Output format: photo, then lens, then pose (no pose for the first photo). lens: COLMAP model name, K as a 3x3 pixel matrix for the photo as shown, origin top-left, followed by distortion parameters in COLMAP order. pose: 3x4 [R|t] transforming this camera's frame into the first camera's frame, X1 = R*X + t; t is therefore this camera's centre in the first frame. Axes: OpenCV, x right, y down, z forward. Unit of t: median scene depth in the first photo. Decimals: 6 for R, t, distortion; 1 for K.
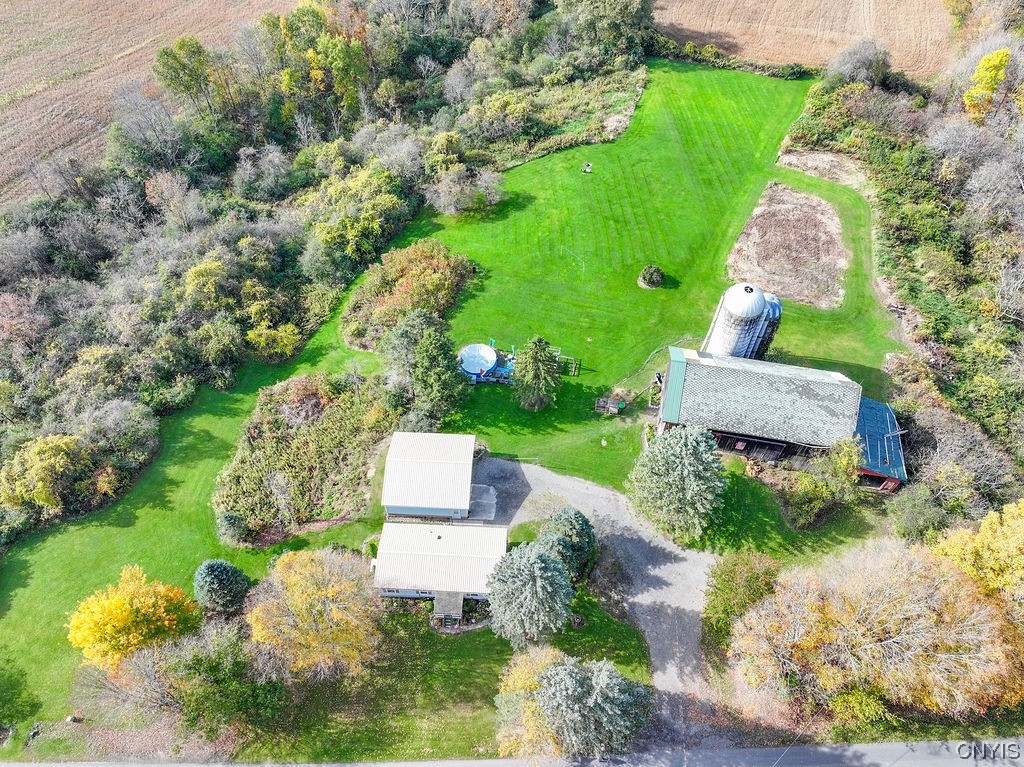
lens RADIAL K [[717.1, 0, 515.8], [0, 717.1, 380.9], [0, 0, 1]] dist [-0.014696, 0.026595]
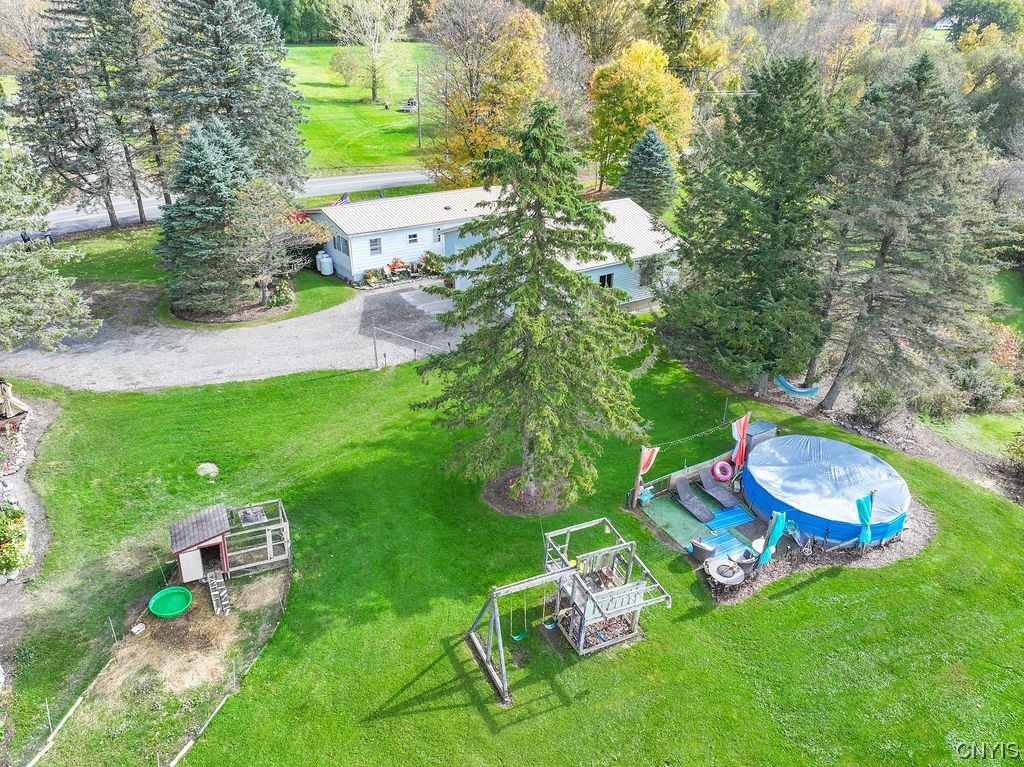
lens RADIAL K [[717.1, 0, 512.6], [0, 717.1, 377.4], [0, 0, 1]] dist [-0.014696, 0.026595]
pose [[-0.793126, 0.239613, -0.559944, 0.166141], [-0.491962, 0.289958, 0.820913, -0.196543], [0.359061, 0.926558, -0.112092, 0.985574]]
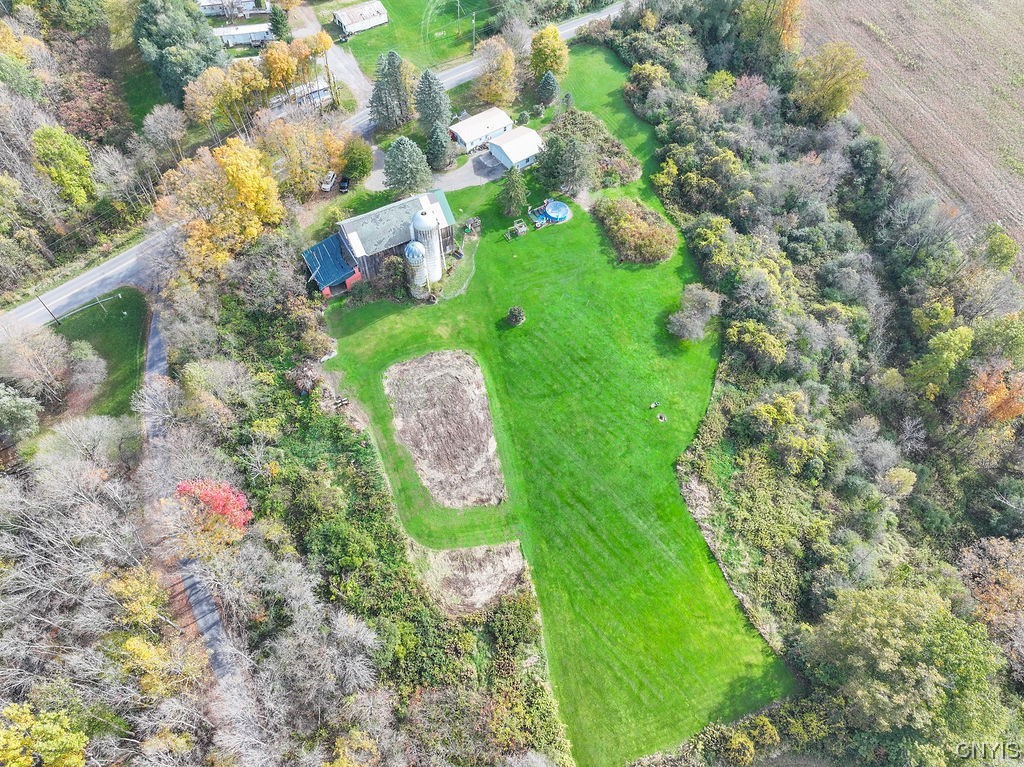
lens RADIAL K [[717.1, 0, 510.1], [0, 717.1, 385.7], [0, 0, 1]] dist [-0.014696, 0.026595]
pose [[-0.772766, 0.507198, -0.381553, 0.862104], [-0.514670, -0.148969, 0.844348, -1.426528], [0.371412, 0.848857, 0.376158, 0.713167]]
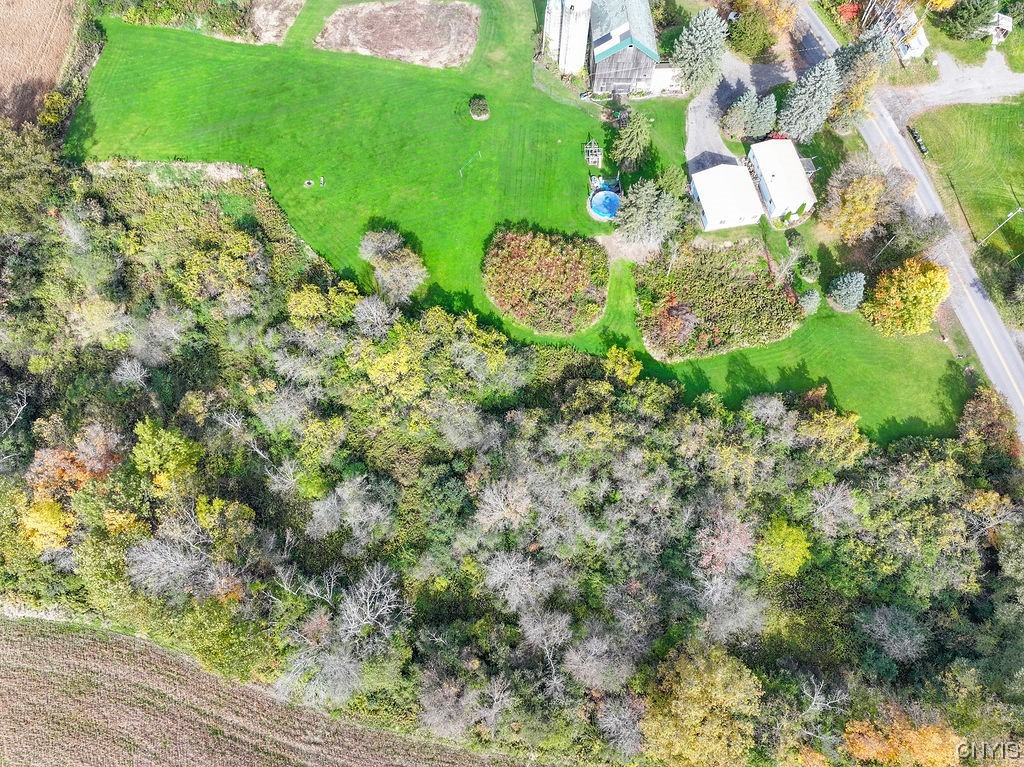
lens RADIAL K [[717.1, 0, 516.7], [0, 717.1, 387.5], [0, 0, 1]] dist [-0.014696, 0.026595]
pose [[-0.224236, -0.906950, 0.356594, -0.788473], [0.753939, 0.070405, 0.653161, -0.985004], [-0.617490, 0.415312, 0.667998, 0.398710]]
